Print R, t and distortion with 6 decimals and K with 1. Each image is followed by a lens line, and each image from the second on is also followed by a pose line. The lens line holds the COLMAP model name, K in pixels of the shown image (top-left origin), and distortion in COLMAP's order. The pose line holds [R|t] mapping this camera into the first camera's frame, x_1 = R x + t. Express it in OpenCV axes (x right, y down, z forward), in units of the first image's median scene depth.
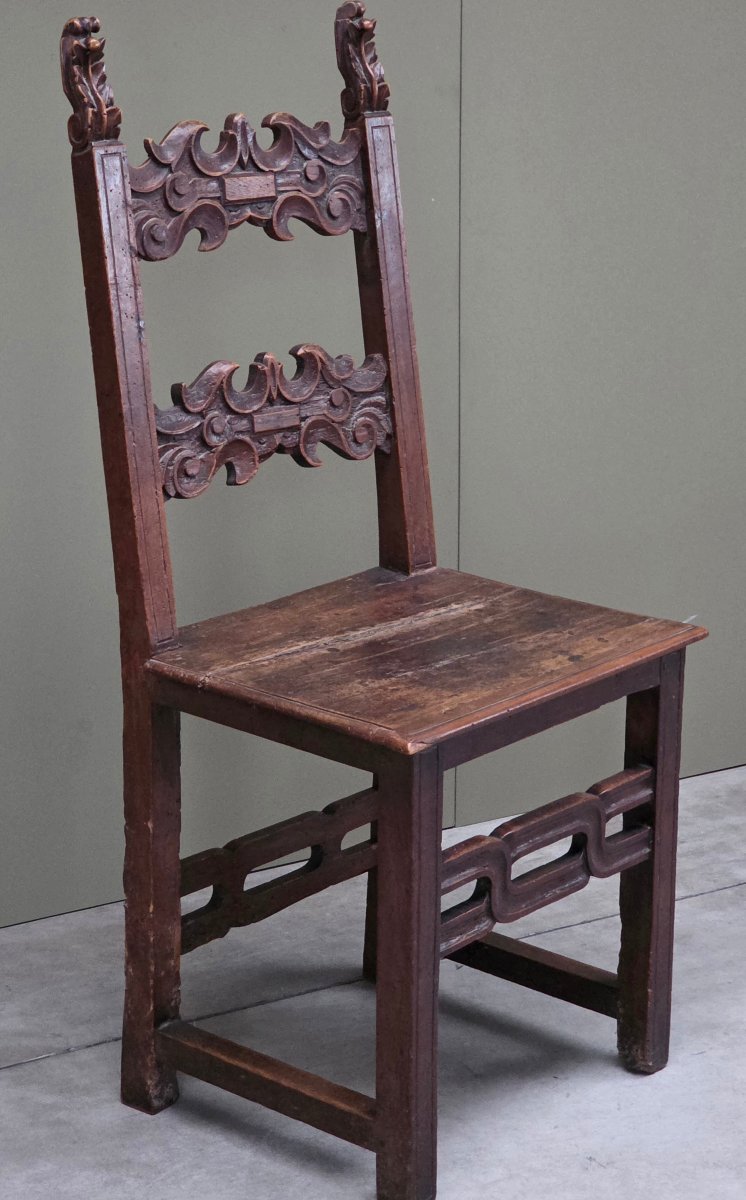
lens RADIAL K [[2735.7, 0, 373.0], [0, 2735.7, 600.0], [0, 0, 1]] dist [-0.476864, 5.622665]
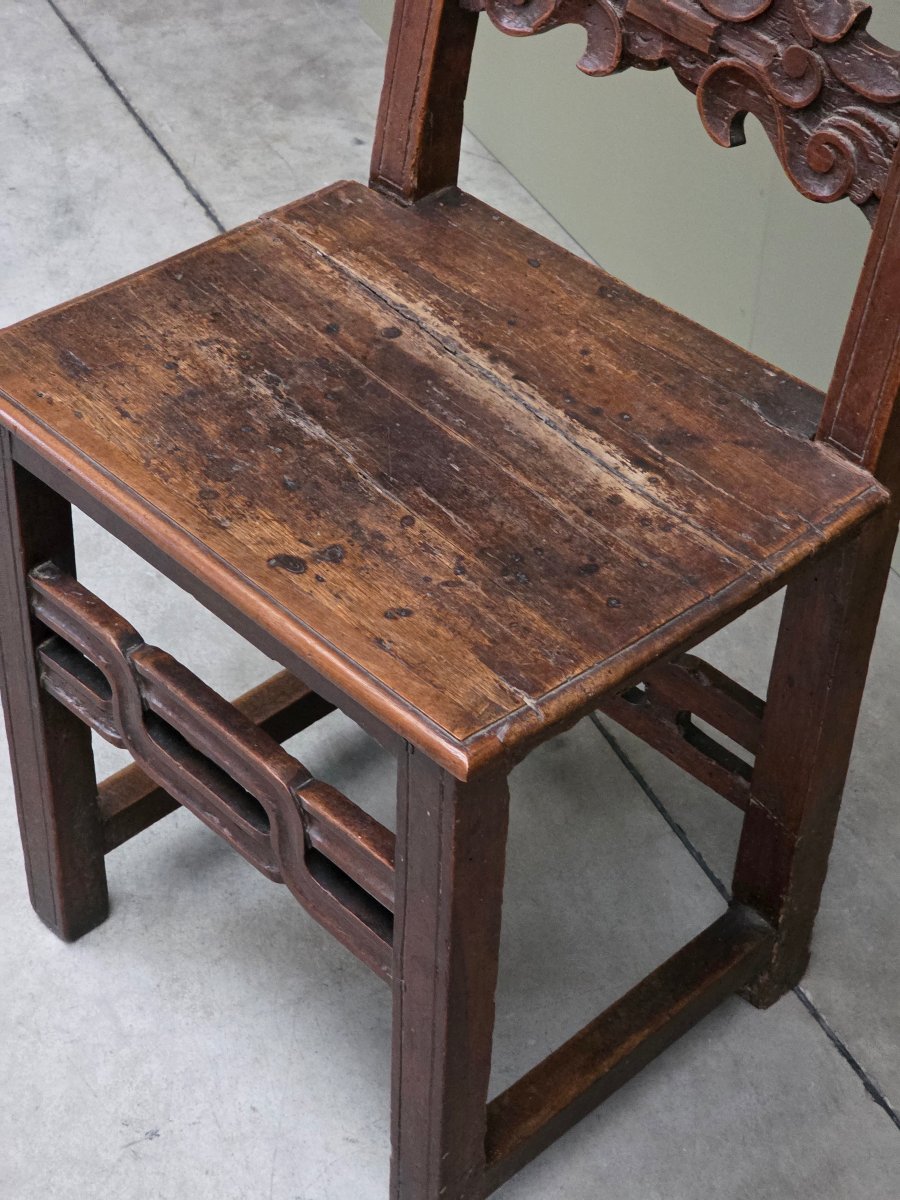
lens RADIAL K [[2312.2, 0, 545.3], [0, 2312.2, 599.5], [0, 0, 1]] dist [-0.515743, 3.983006]
pose [[-0.095640, 0.611412, -0.785511, 0.420446], [-0.331079, 0.724662, 0.604361, -0.259281], [0.938744, 0.317867, 0.133119, 0.956634]]
